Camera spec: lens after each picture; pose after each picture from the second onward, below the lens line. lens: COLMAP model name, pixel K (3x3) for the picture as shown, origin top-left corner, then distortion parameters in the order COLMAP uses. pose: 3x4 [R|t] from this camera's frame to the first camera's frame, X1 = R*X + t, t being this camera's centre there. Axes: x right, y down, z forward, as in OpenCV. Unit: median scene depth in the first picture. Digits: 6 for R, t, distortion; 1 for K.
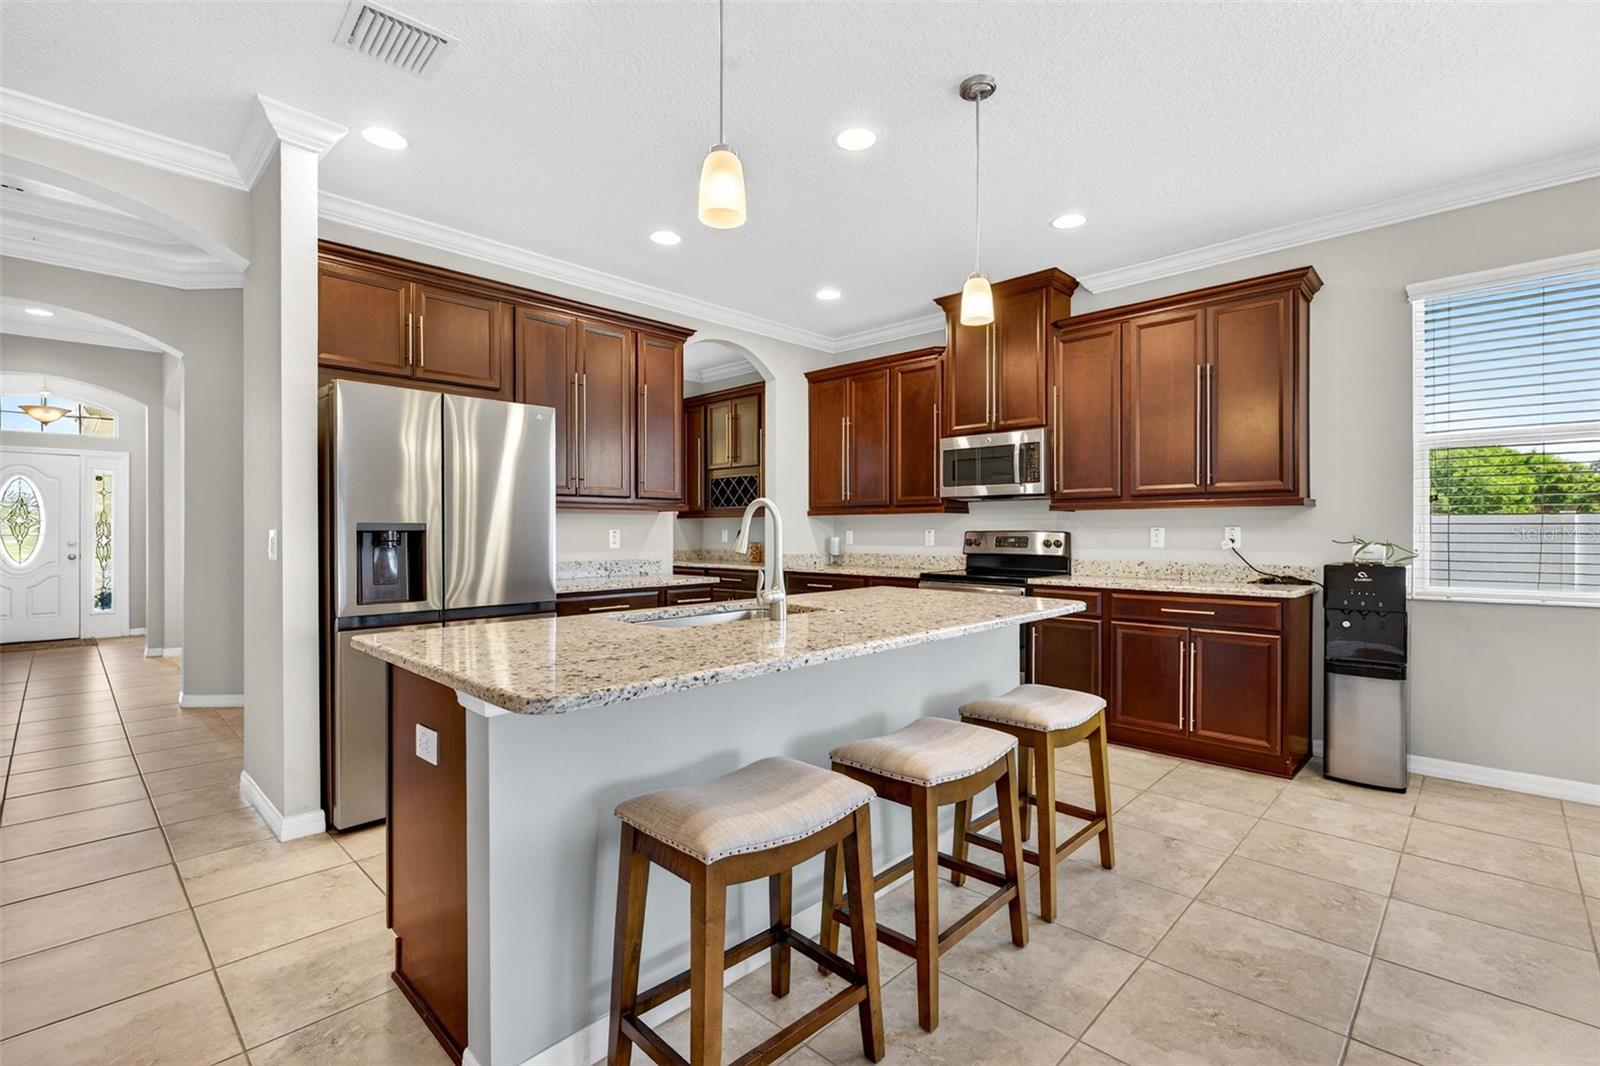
lens RADIAL K [[684.5, 0, 796.5], [0, 684.5, 532.9], [0, 0, 1]] dist [0.000343, 0.000119]
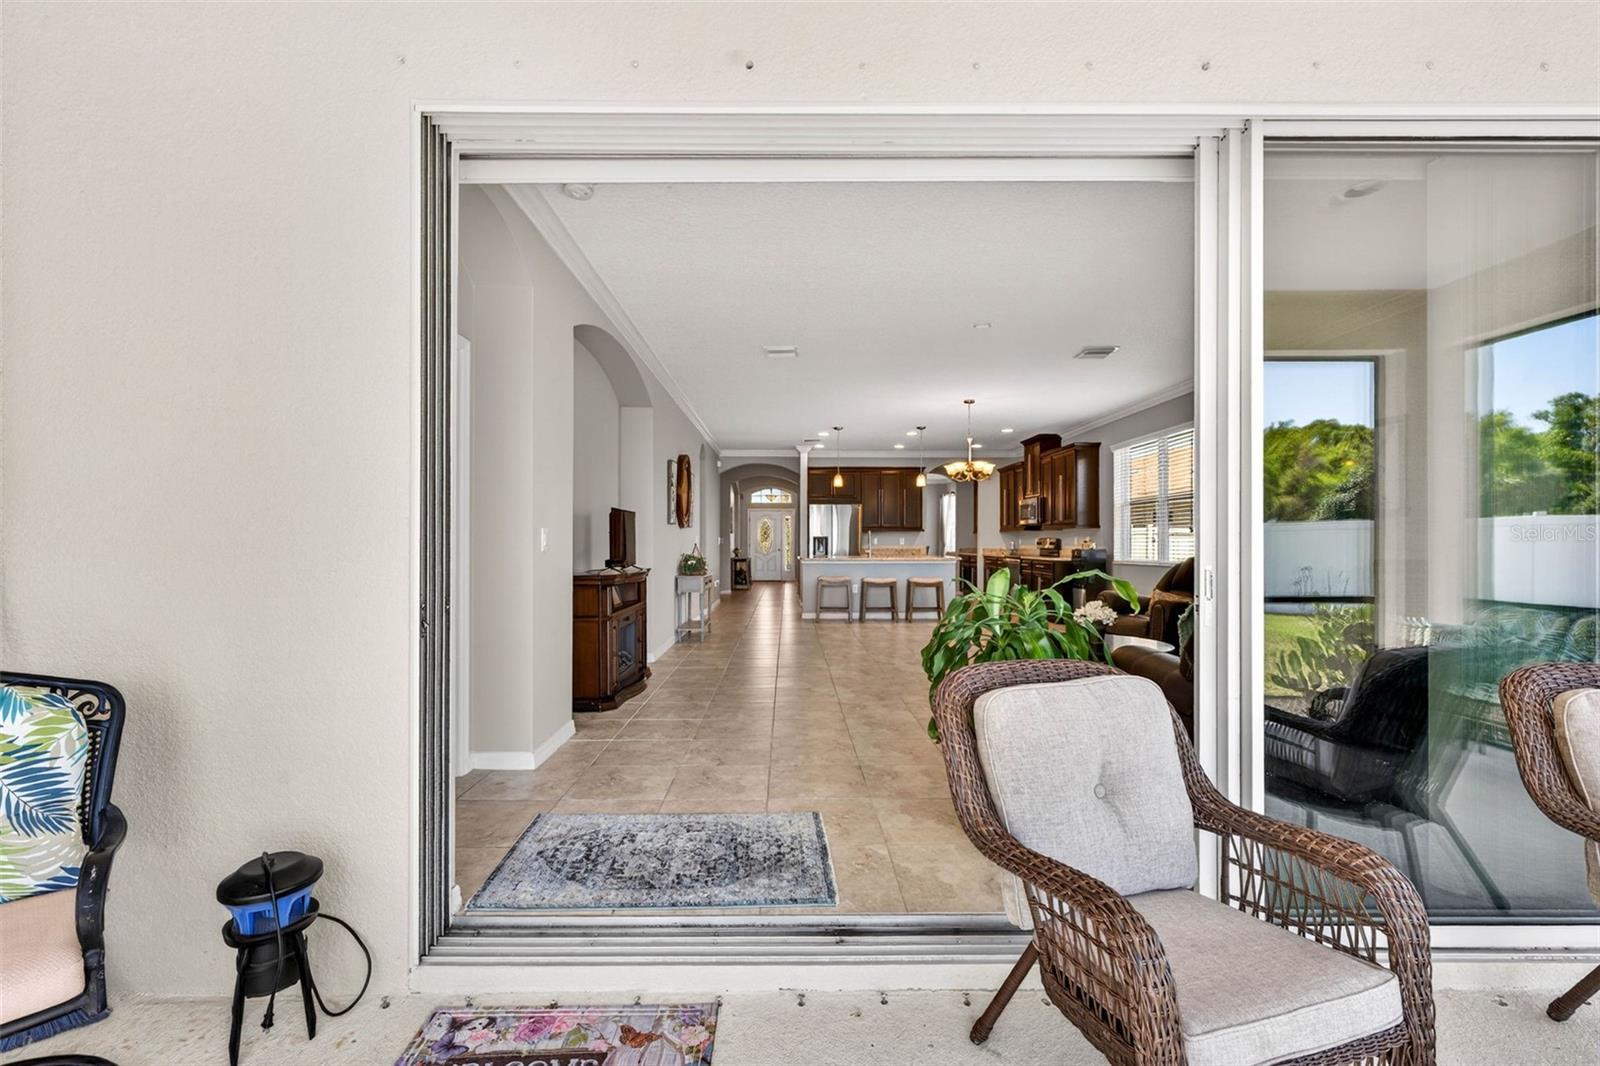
lens RADIAL K [[684.5, 0, 796.5], [0, 684.5, 532.9], [0, 0, 1]] dist [0.000343, 0.000119]
pose [[0.688663, -0.005593, -0.725060, 1.443953], [-0.002488, 0.999946, -0.010077, 0.005169], [0.725077, 0.008744, 0.688612, -1.223475]]
